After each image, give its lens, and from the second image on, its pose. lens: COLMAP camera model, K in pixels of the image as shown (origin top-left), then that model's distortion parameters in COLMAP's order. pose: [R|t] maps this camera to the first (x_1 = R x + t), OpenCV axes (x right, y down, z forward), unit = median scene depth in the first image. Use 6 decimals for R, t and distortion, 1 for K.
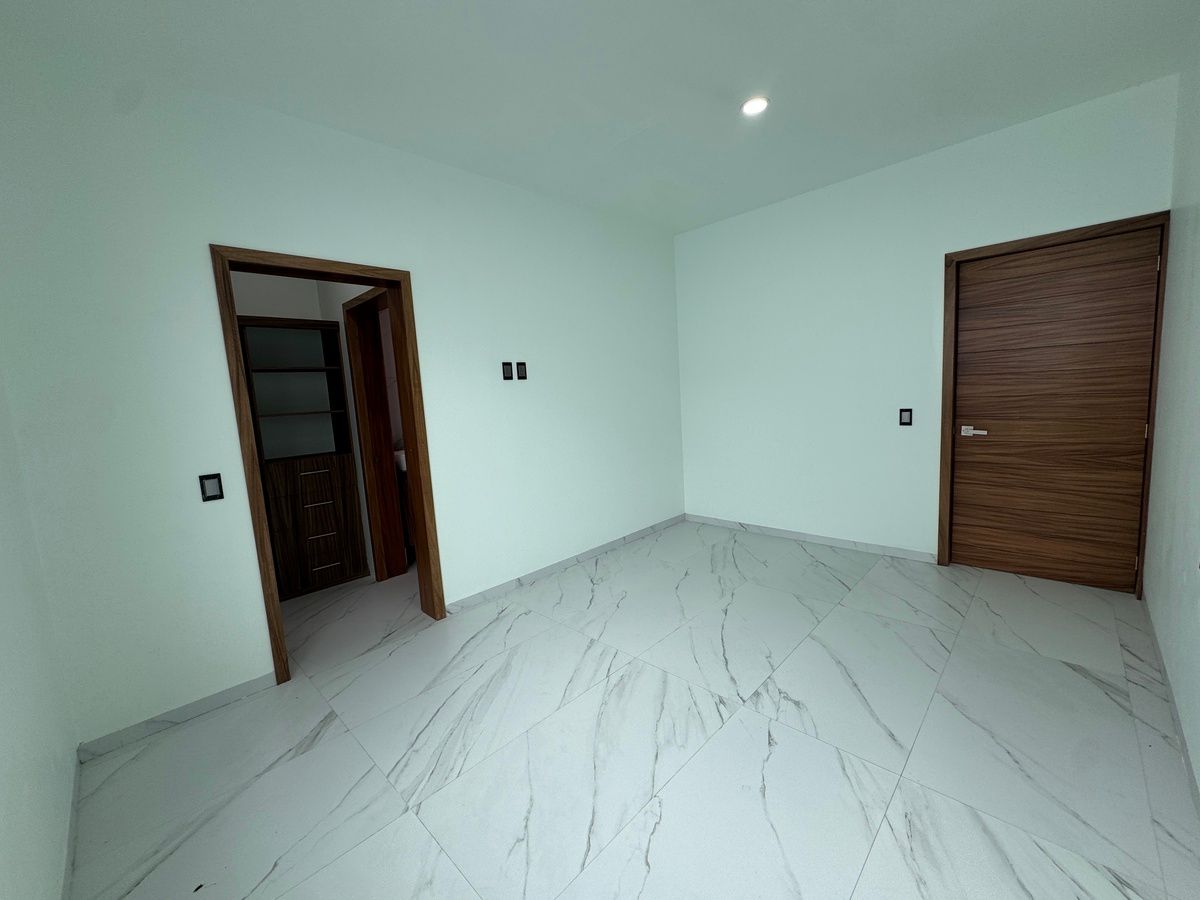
lens RADIAL K [[482.4, 0, 601.3], [0, 482.4, 446.9], [0, 0, 1]] dist [0.001033, -0.000252]
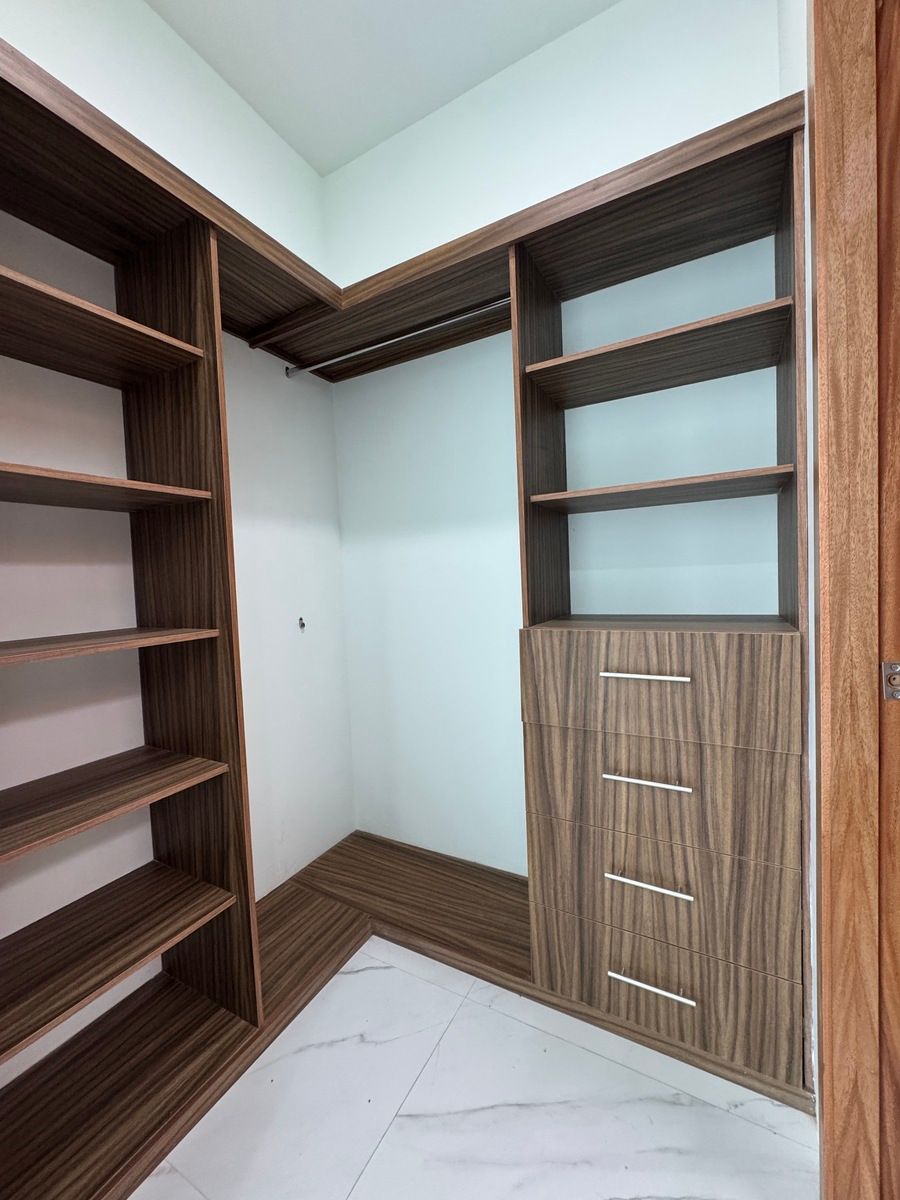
lens RADIAL K [[482.4, 0, 452.4], [0, 482.4, 600.1], [0, 0, 1]] dist [0.001033, -0.000252]
pose [[0.256239, 0.089885, -0.962425, -0.373060], [-0.085945, 0.993842, 0.069937, -0.007737], [0.962785, 0.064795, 0.262387, 0.884662]]
